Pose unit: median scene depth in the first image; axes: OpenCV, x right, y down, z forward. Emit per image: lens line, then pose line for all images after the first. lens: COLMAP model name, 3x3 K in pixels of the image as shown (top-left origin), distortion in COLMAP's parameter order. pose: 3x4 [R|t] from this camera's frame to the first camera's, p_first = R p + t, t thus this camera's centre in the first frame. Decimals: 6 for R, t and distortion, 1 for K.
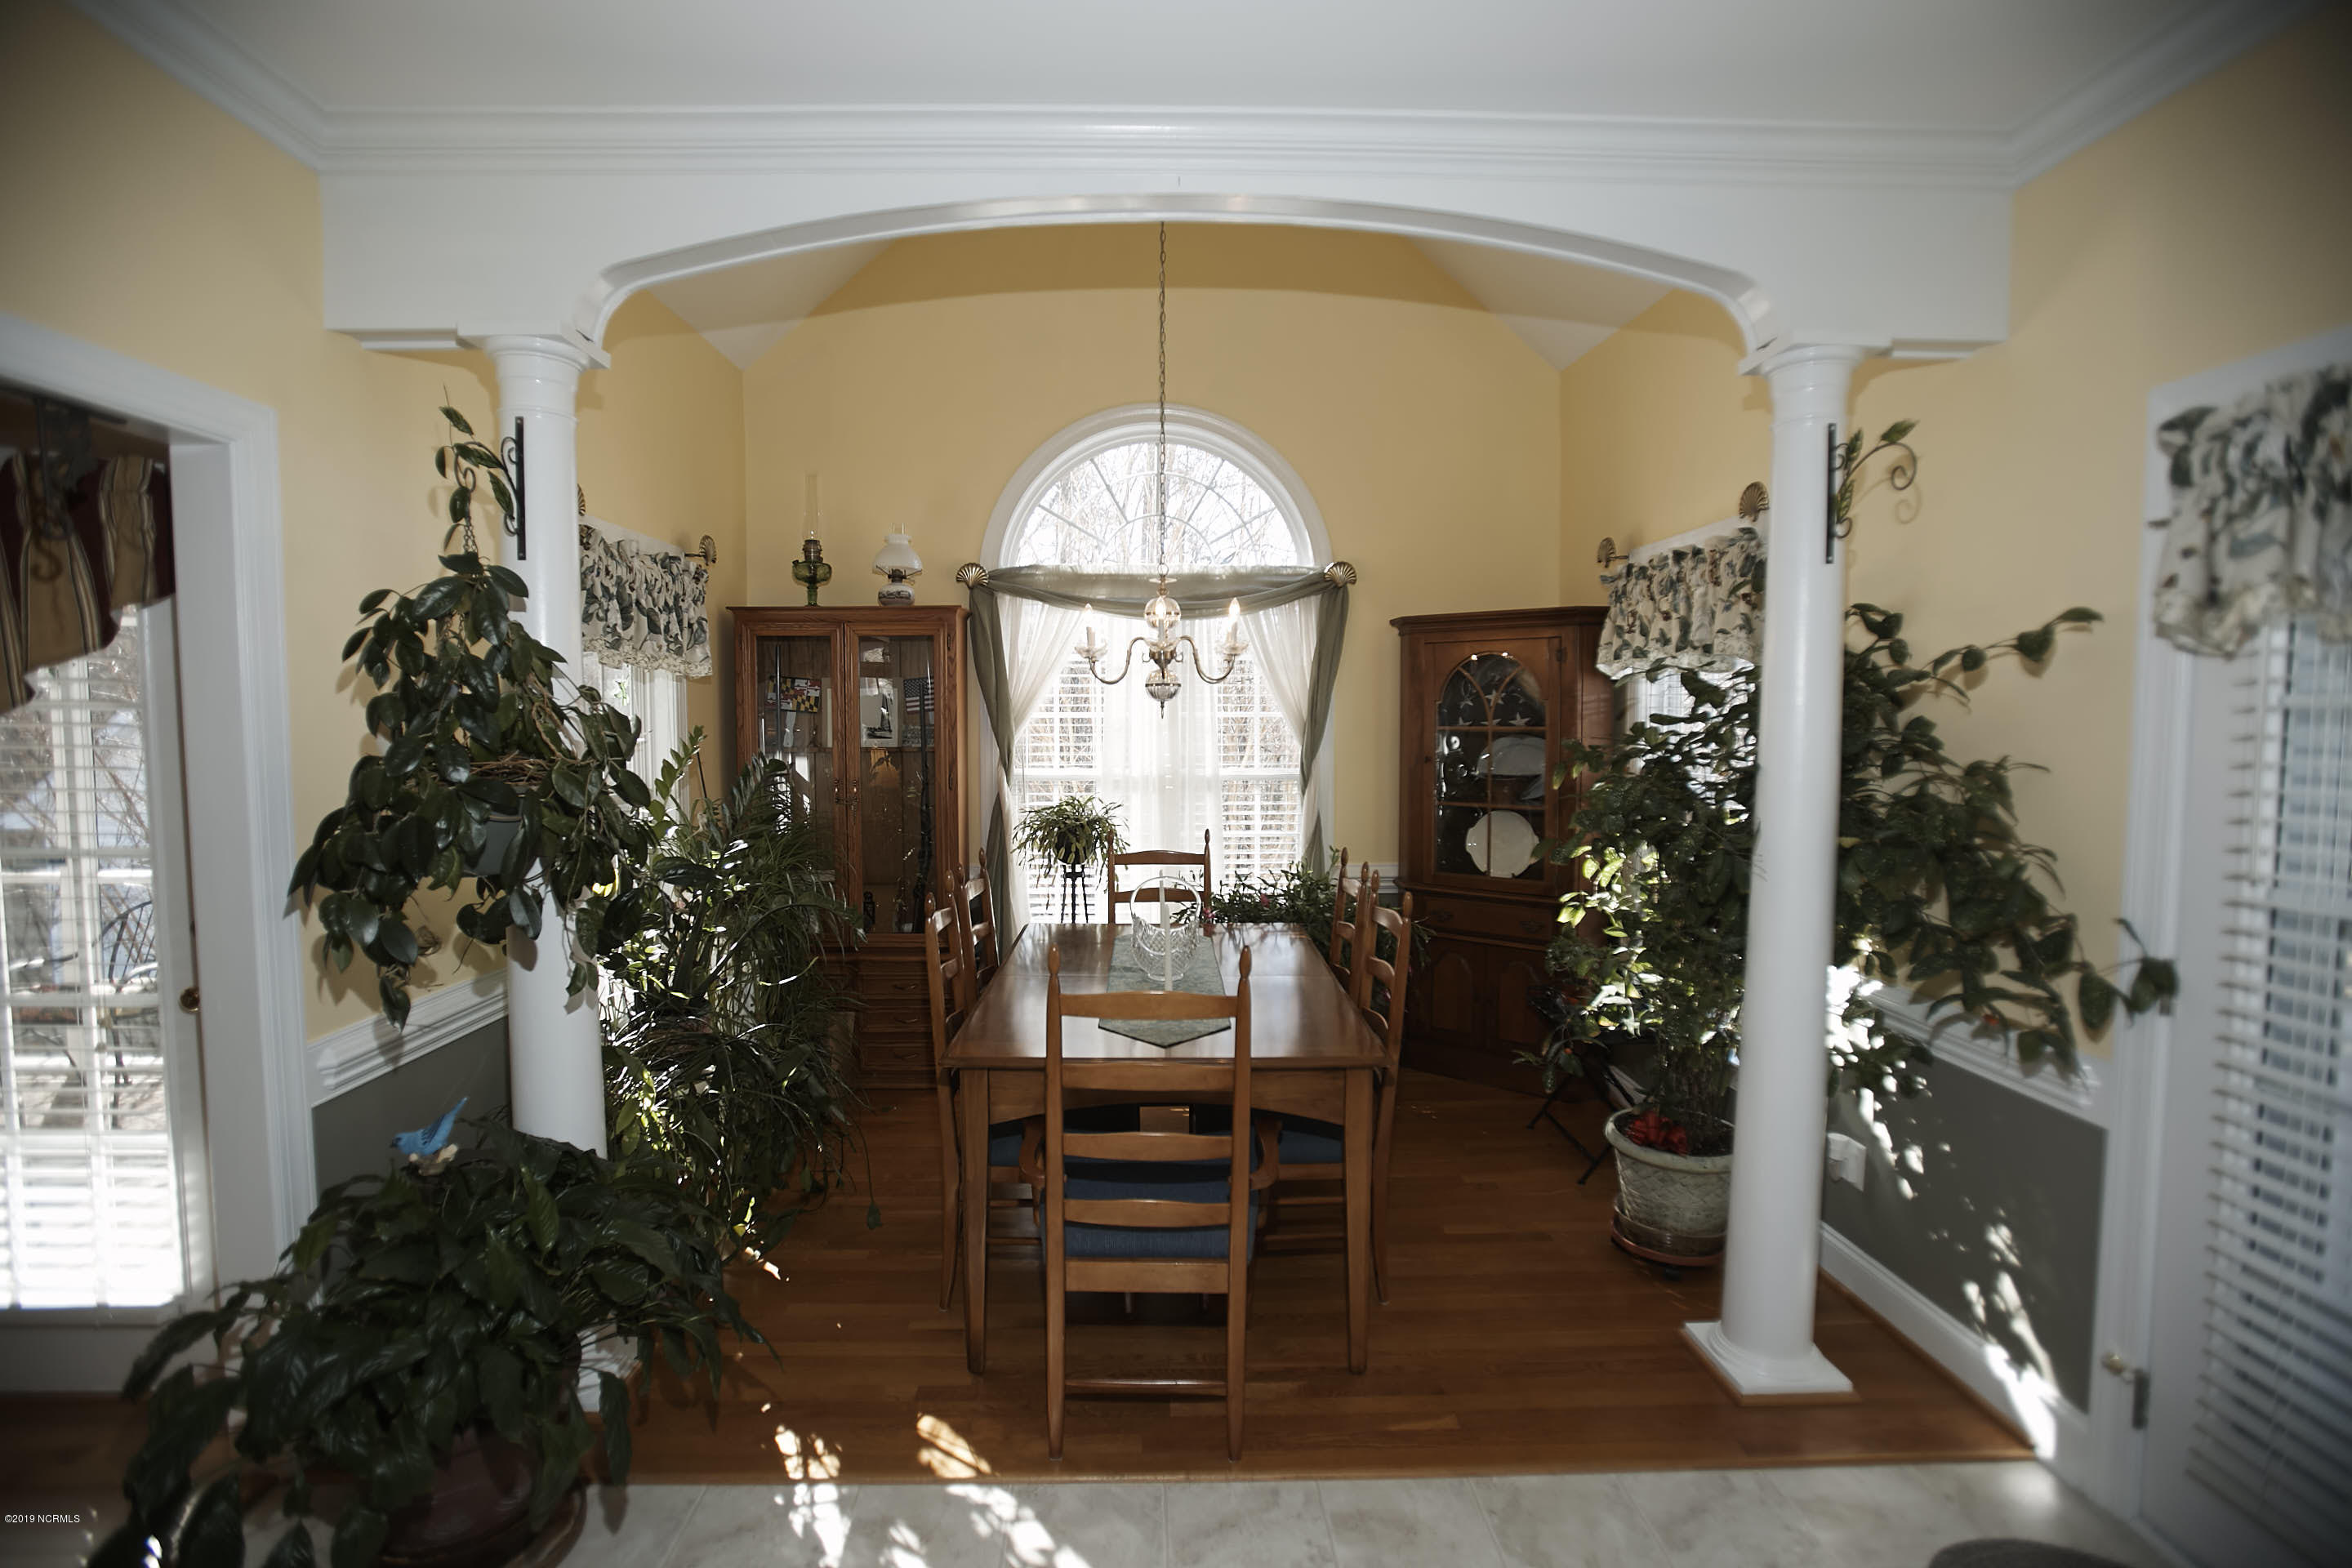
lens RADIAL K [[1077.3, 0, 1165.0], [0, 1077.3, 777.6], [0, 0, 1]] dist [-0.081355, 0.032009]
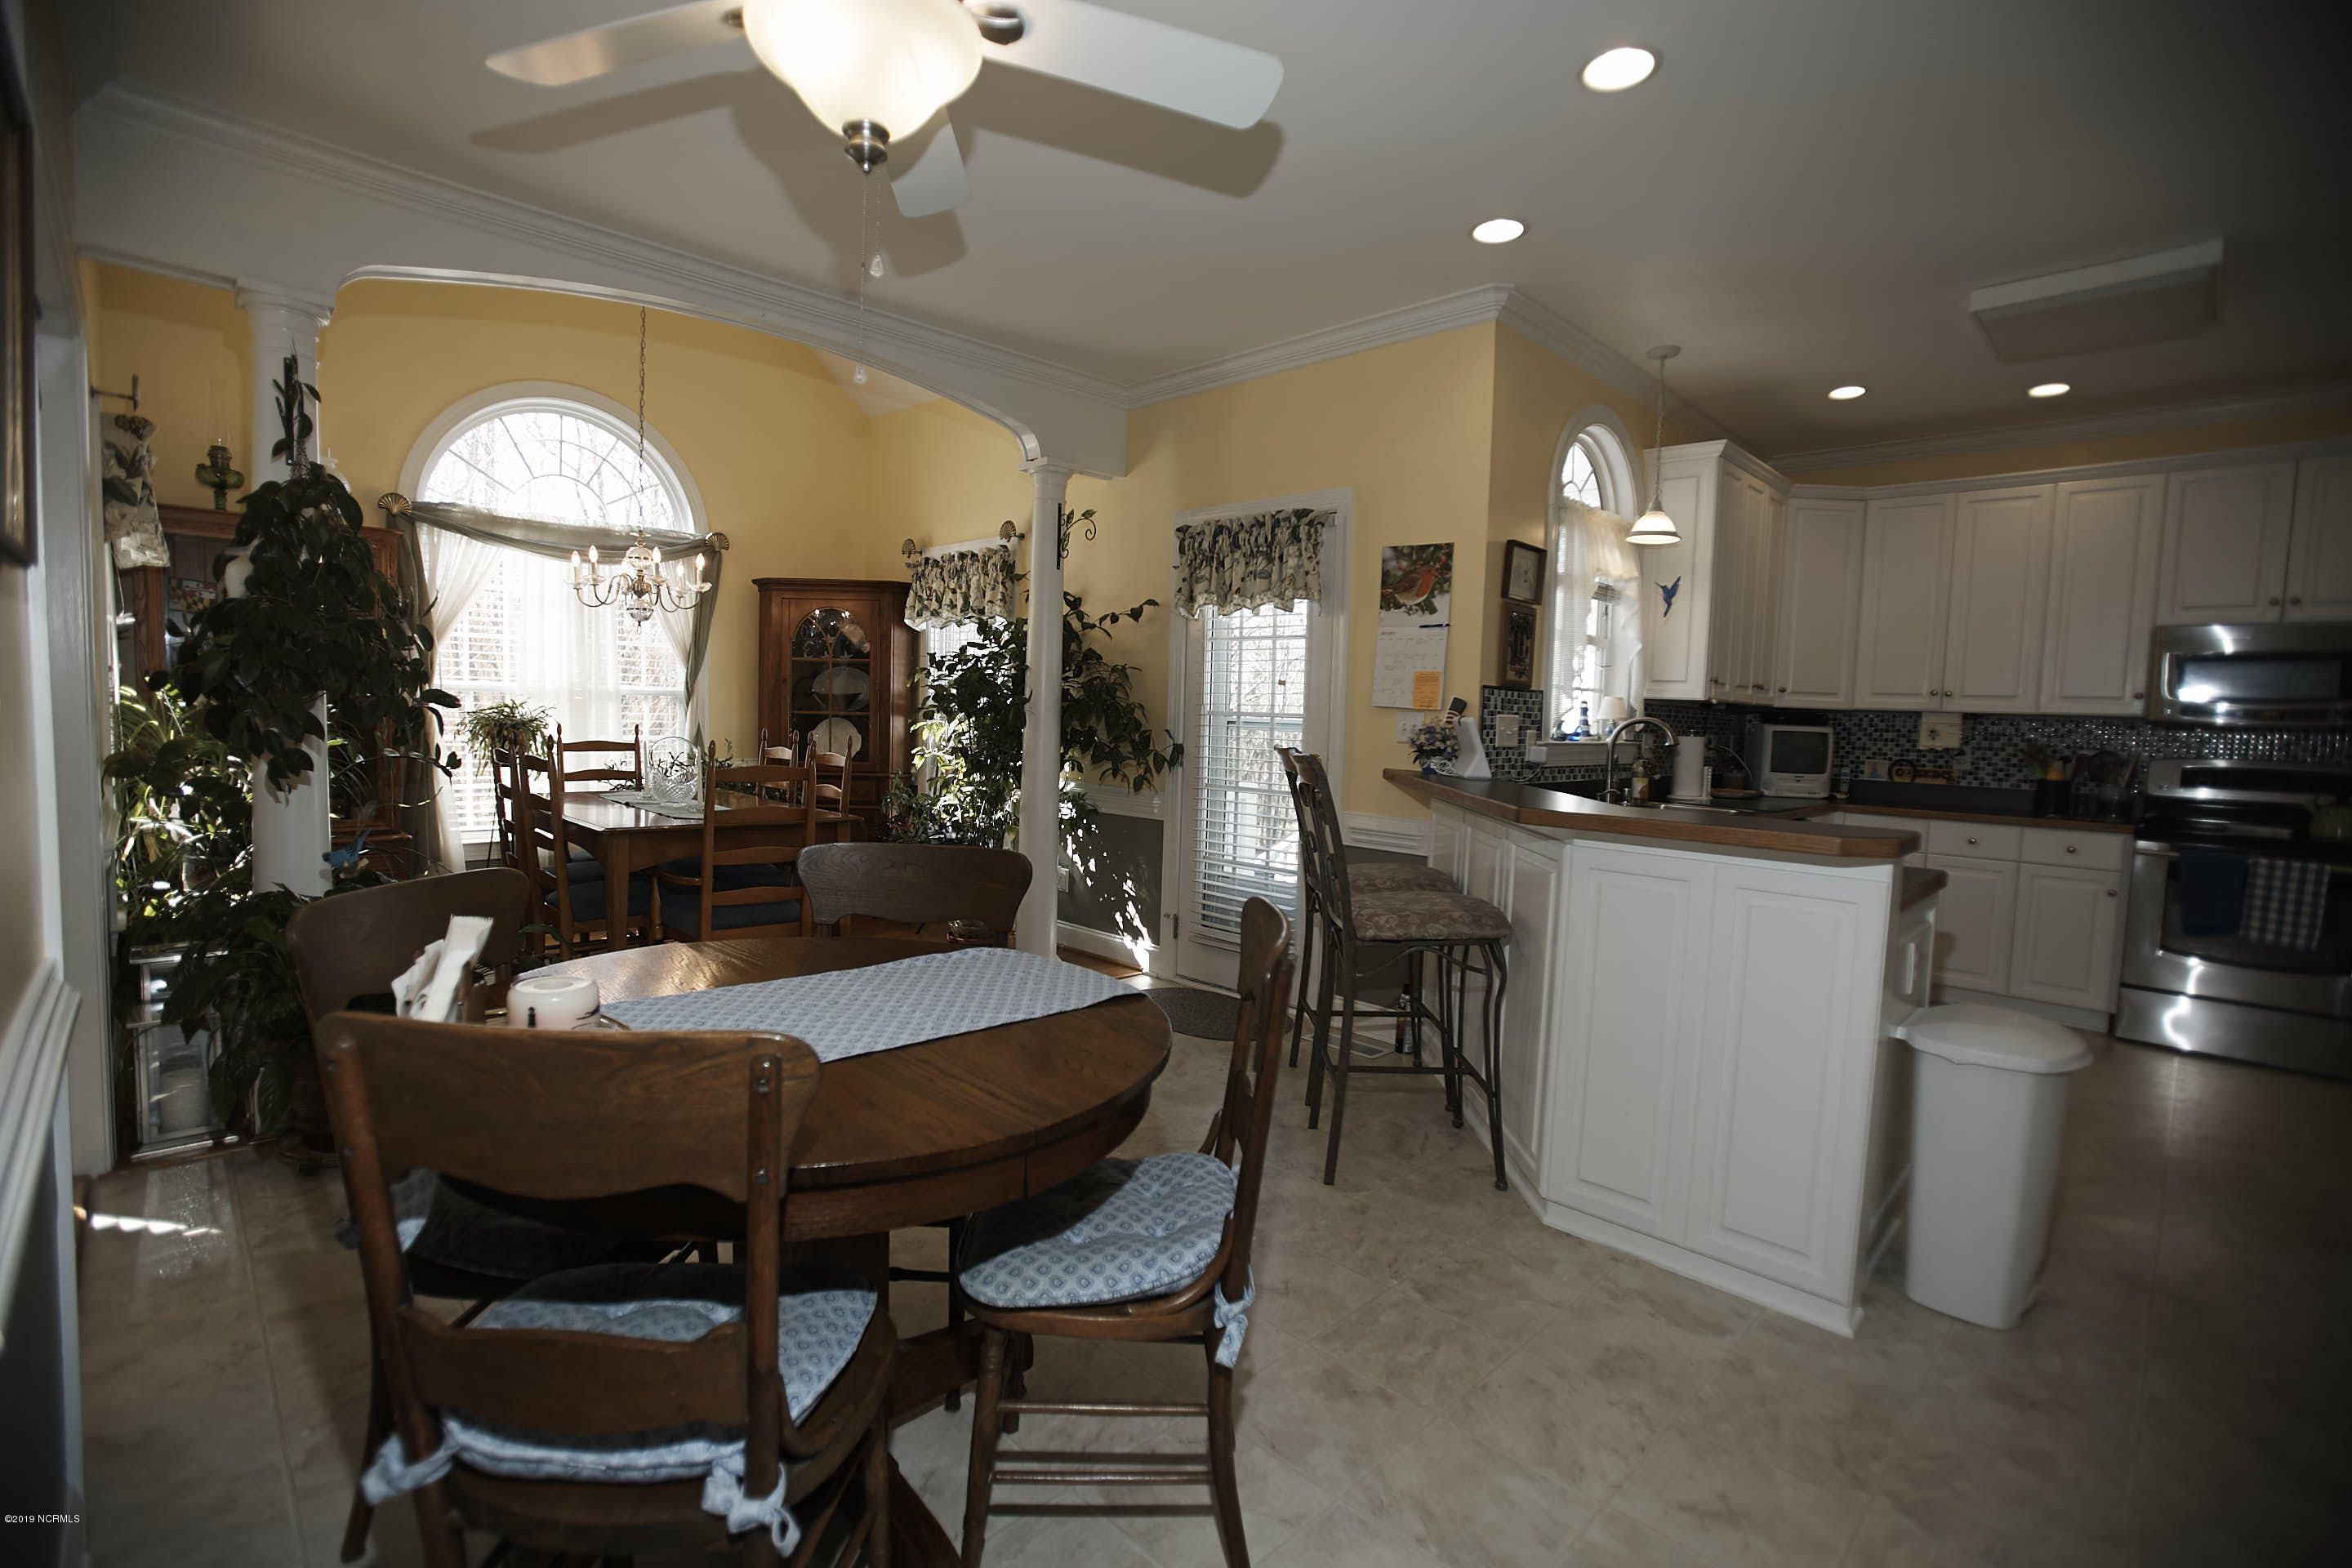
lens RADIAL K [[1070.6, 0, 1169.1], [0, 1070.6, 790.9], [0, 0, 1]] dist [-0.068858, 0.030770]
pose [[0.735328, -0.029172, 0.677083, -0.458166], [0.008944, 0.999404, 0.033345, 0.117720], [-0.677652, -0.018464, 0.735151, -0.508352]]
